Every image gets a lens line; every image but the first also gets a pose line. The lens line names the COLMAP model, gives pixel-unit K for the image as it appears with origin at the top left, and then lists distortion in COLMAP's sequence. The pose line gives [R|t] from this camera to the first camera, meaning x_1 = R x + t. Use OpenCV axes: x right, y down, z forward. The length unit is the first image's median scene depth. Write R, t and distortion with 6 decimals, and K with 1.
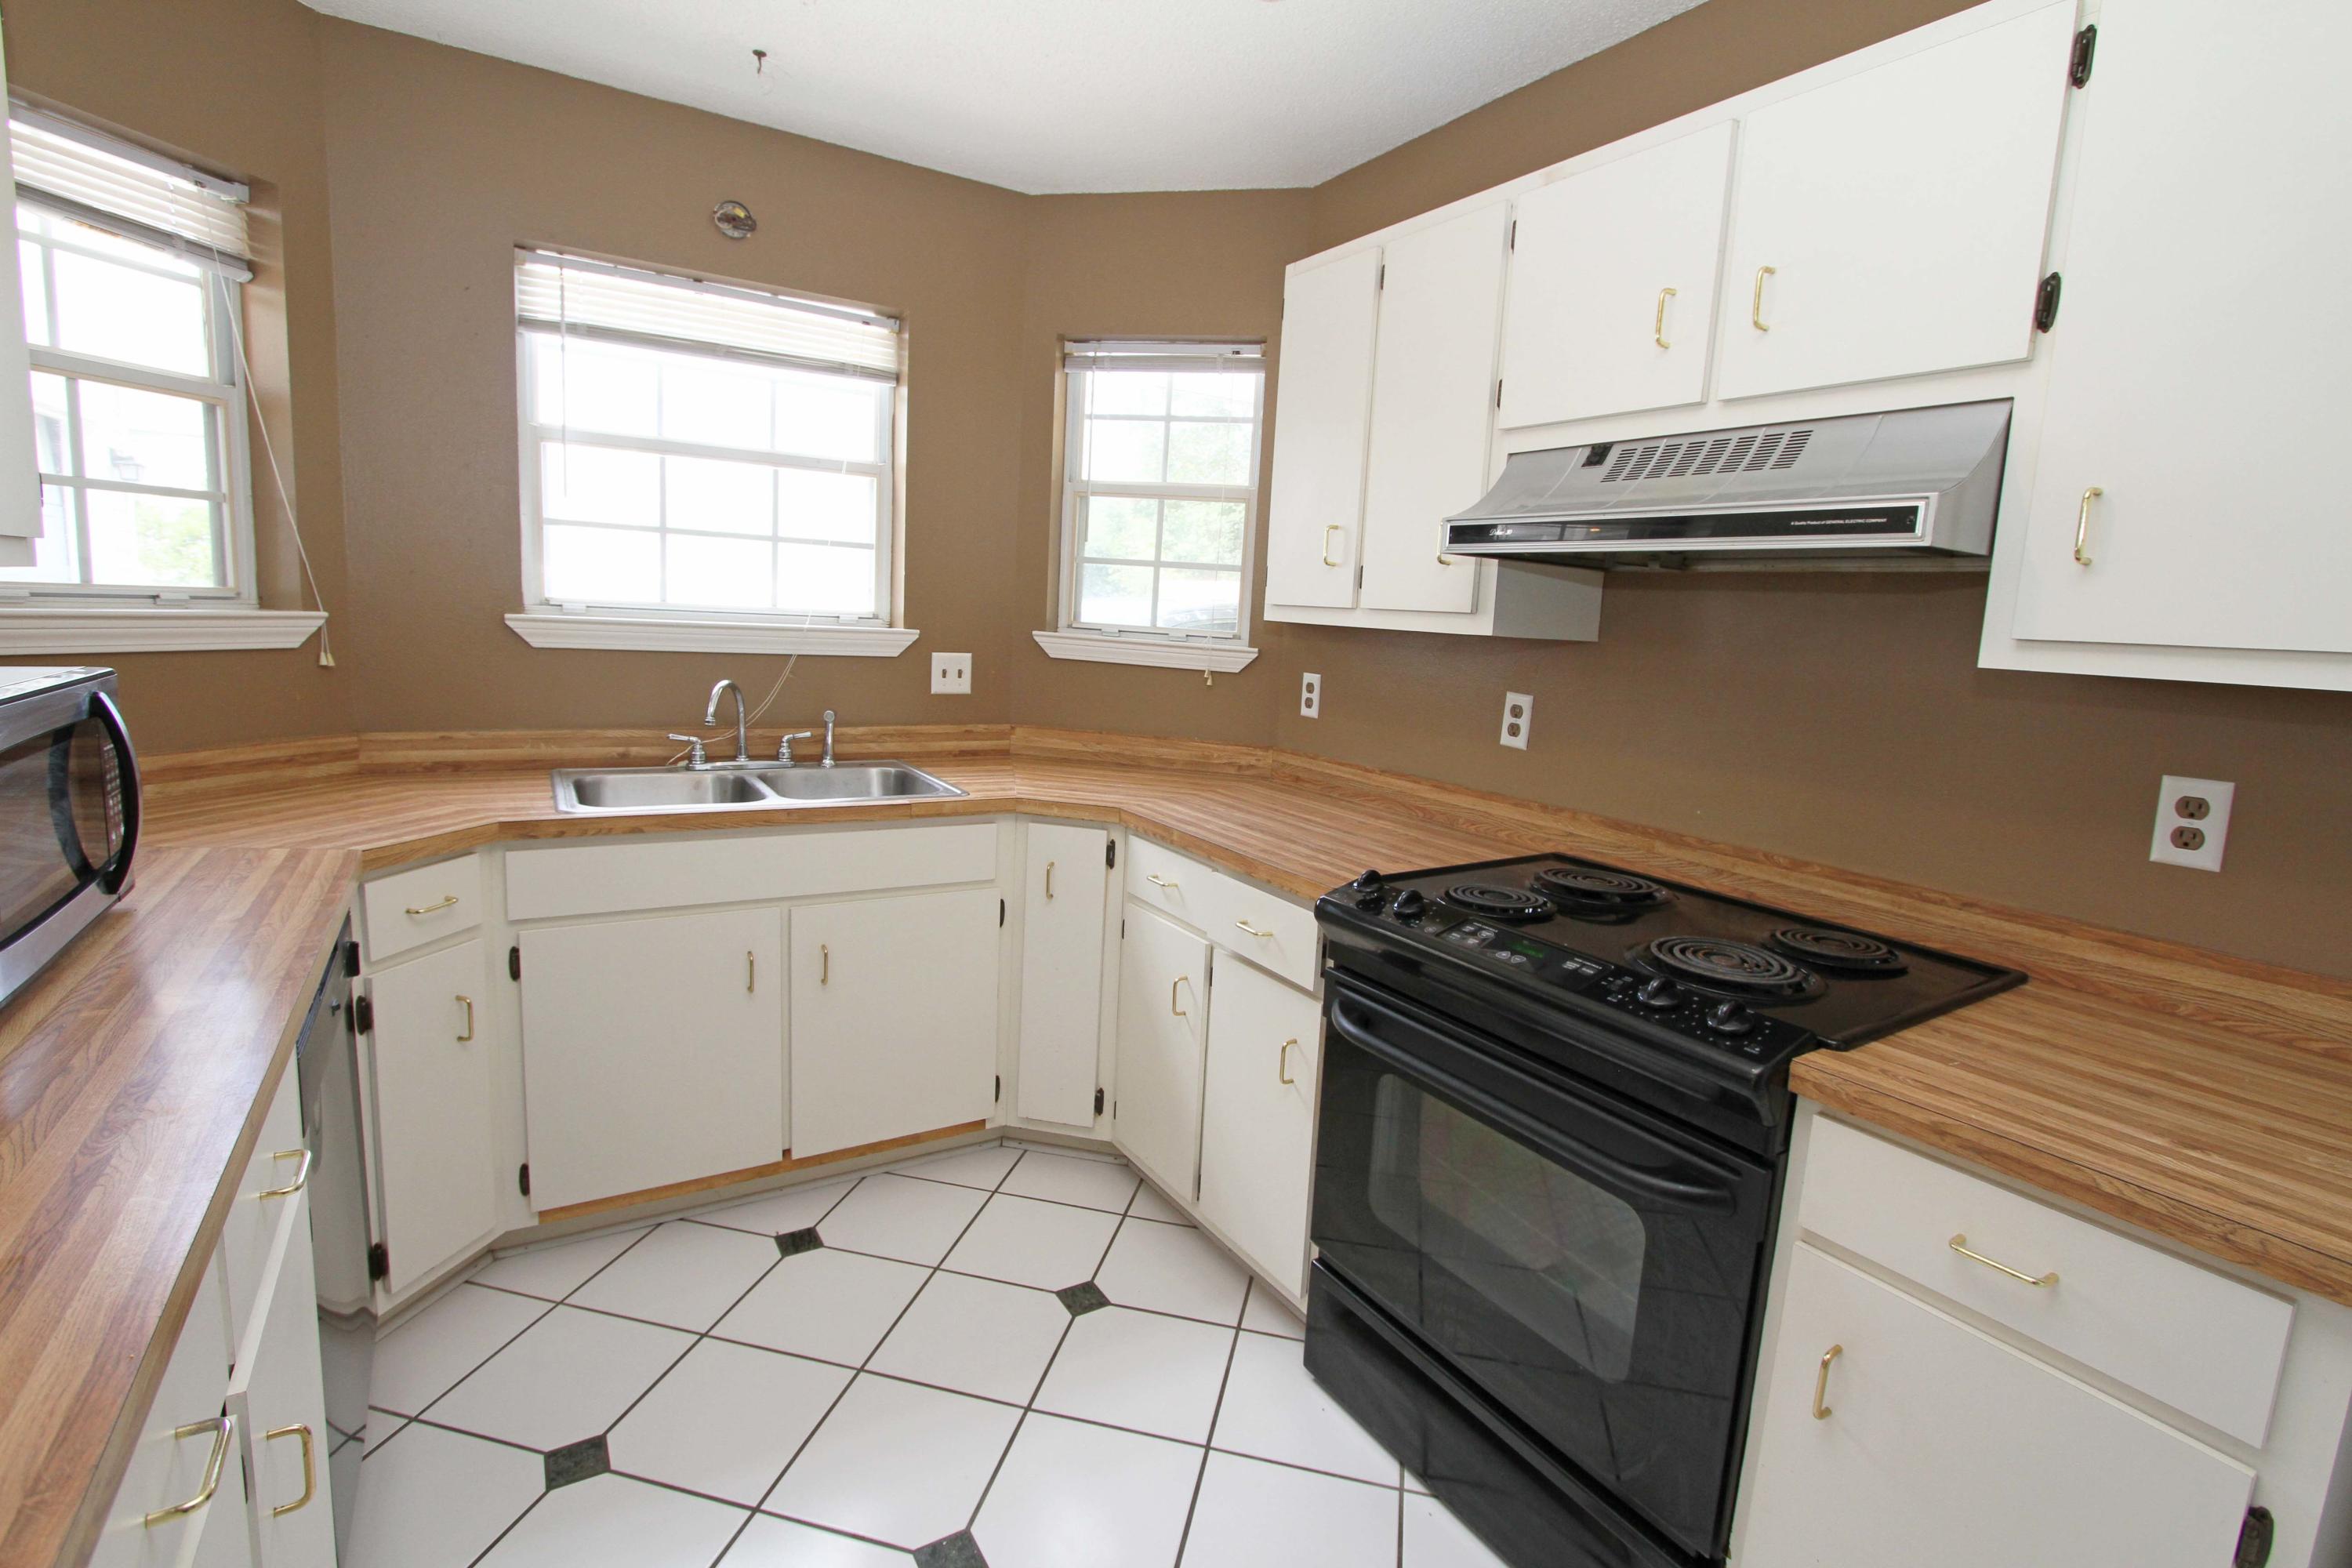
lens RADIAL K [[1083.6, 0, 1166.8], [0, 1083.6, 765.8], [0, 0, 1]] dist [-0.016840, 0.001509]
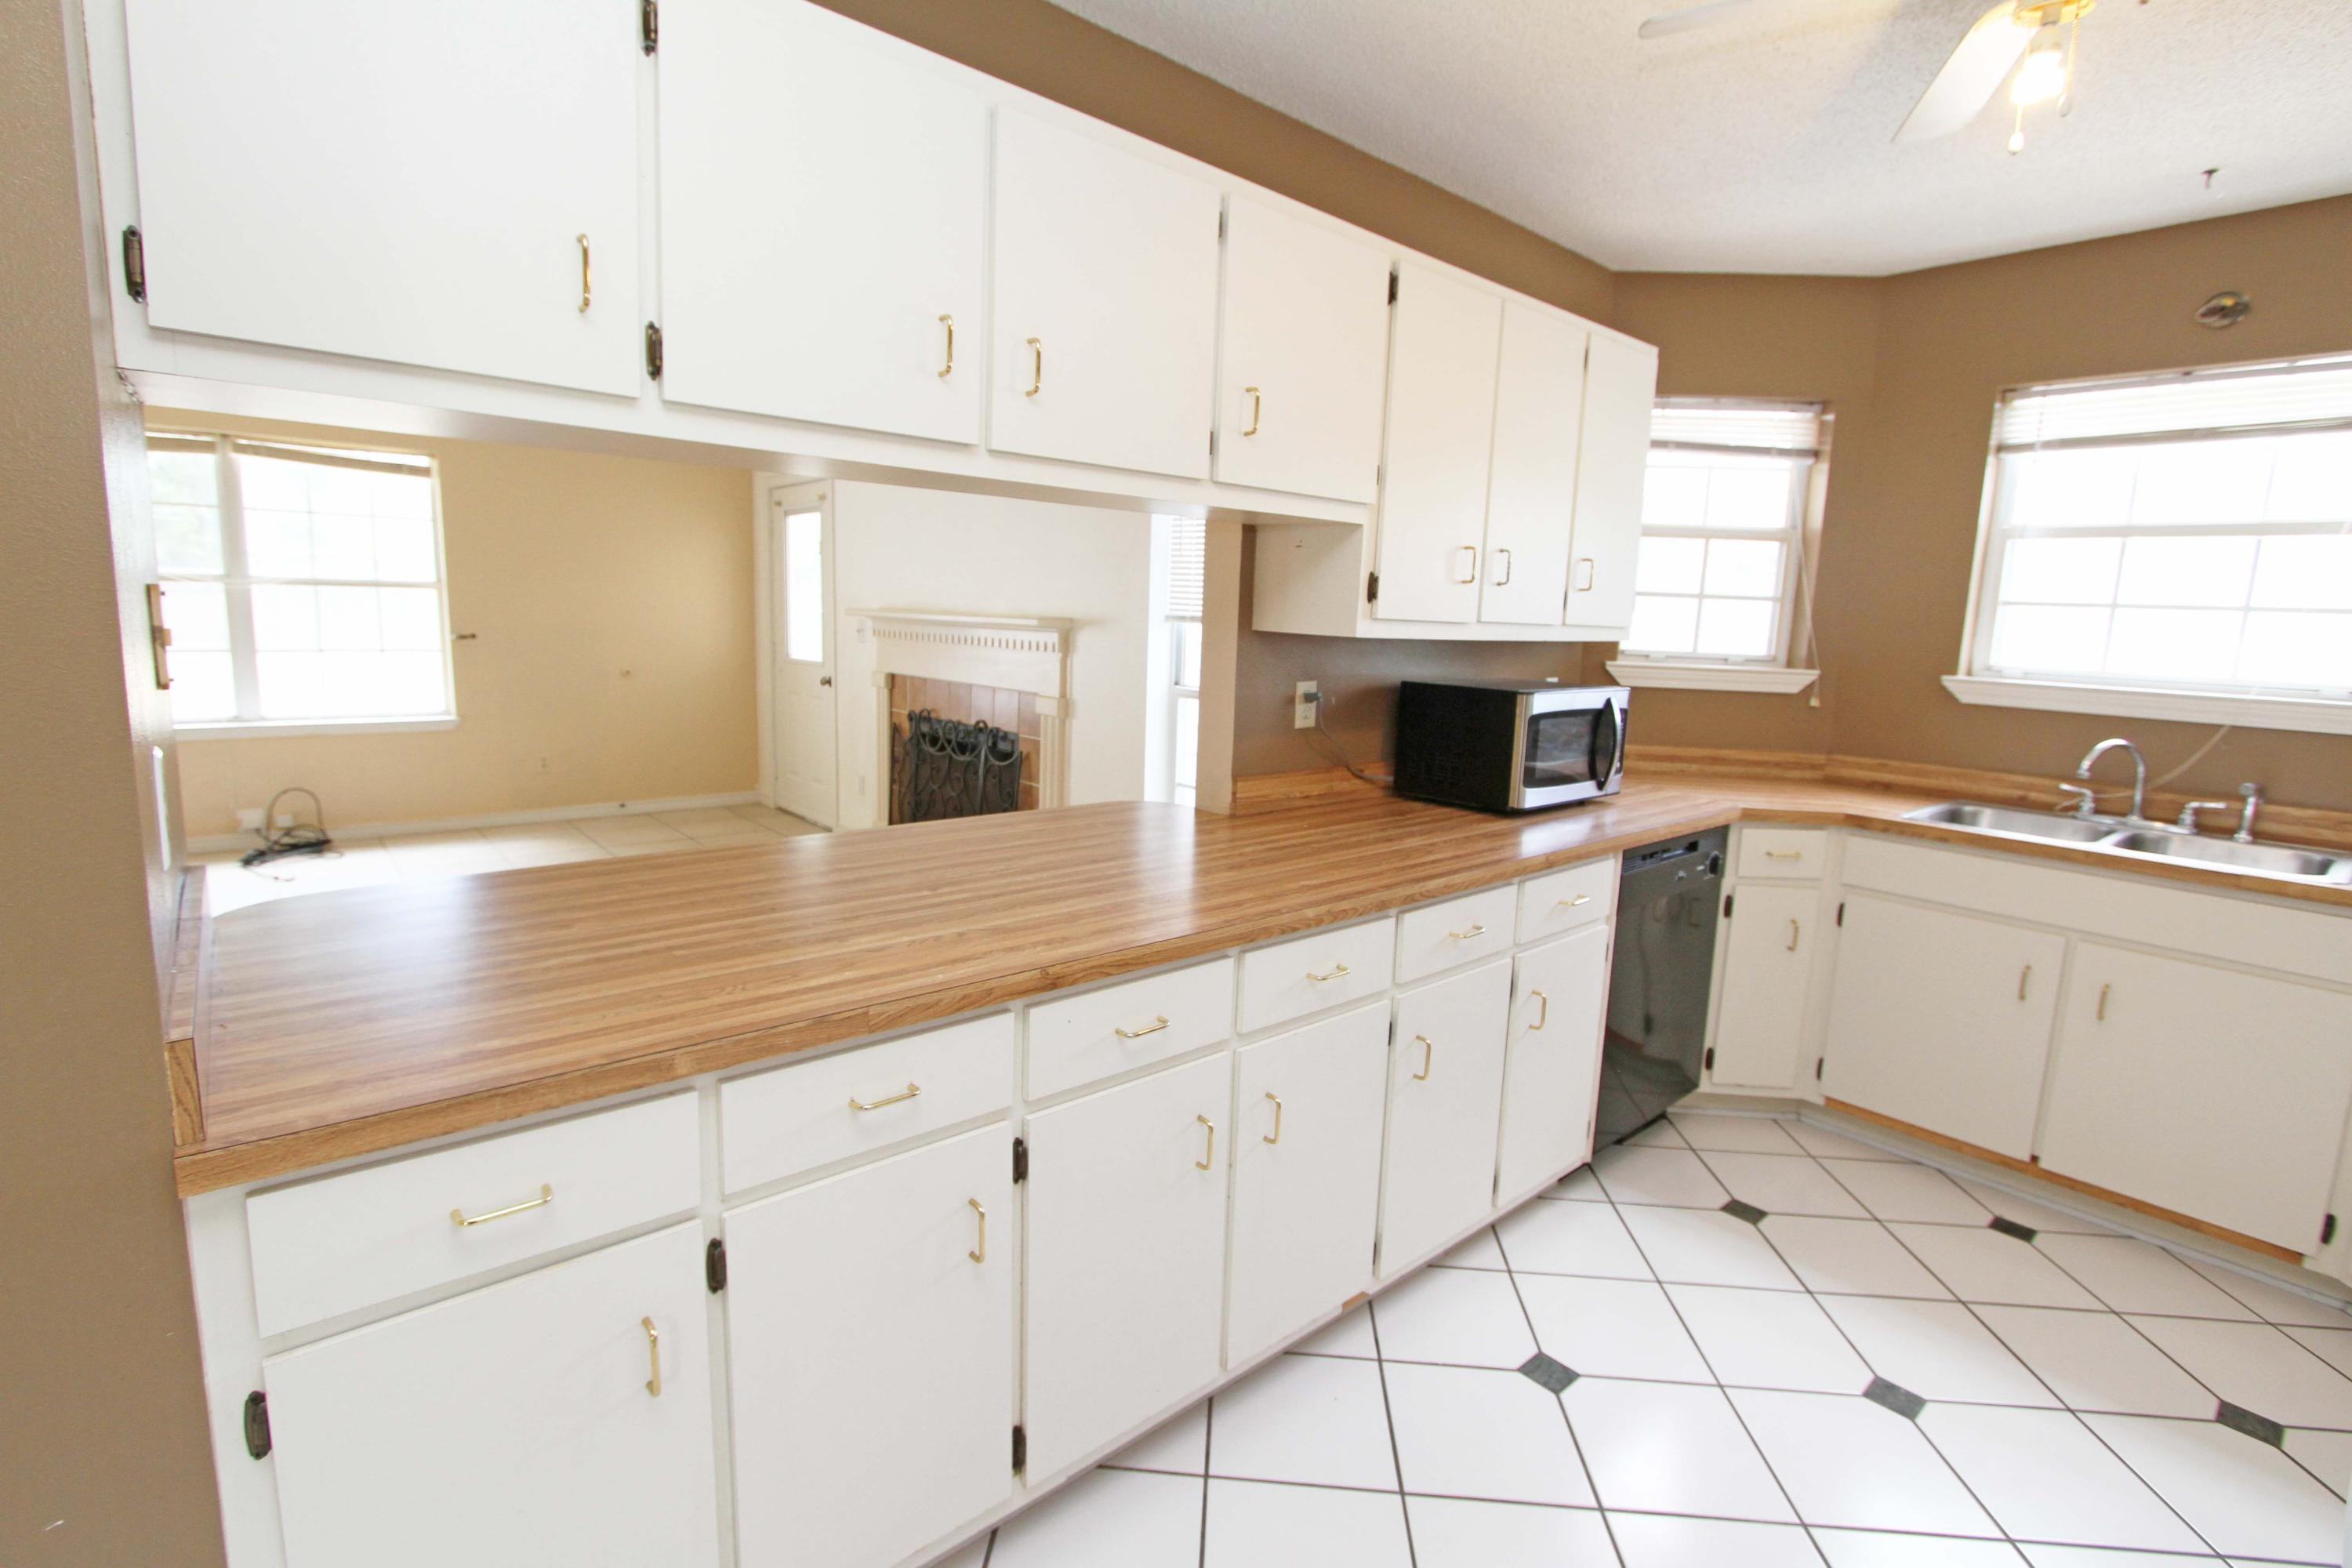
lens RADIAL K [[1083.6, 0, 1163.1], [0, 1083.6, 769.1], [0, 0, 1]] dist [-0.016840, 0.001509]
pose [[0.143829, 0.098315, -0.984707, 0.533325], [-0.170345, 0.982660, 0.073230, 0.034951], [0.974831, 0.157207, 0.158082, -0.106508]]
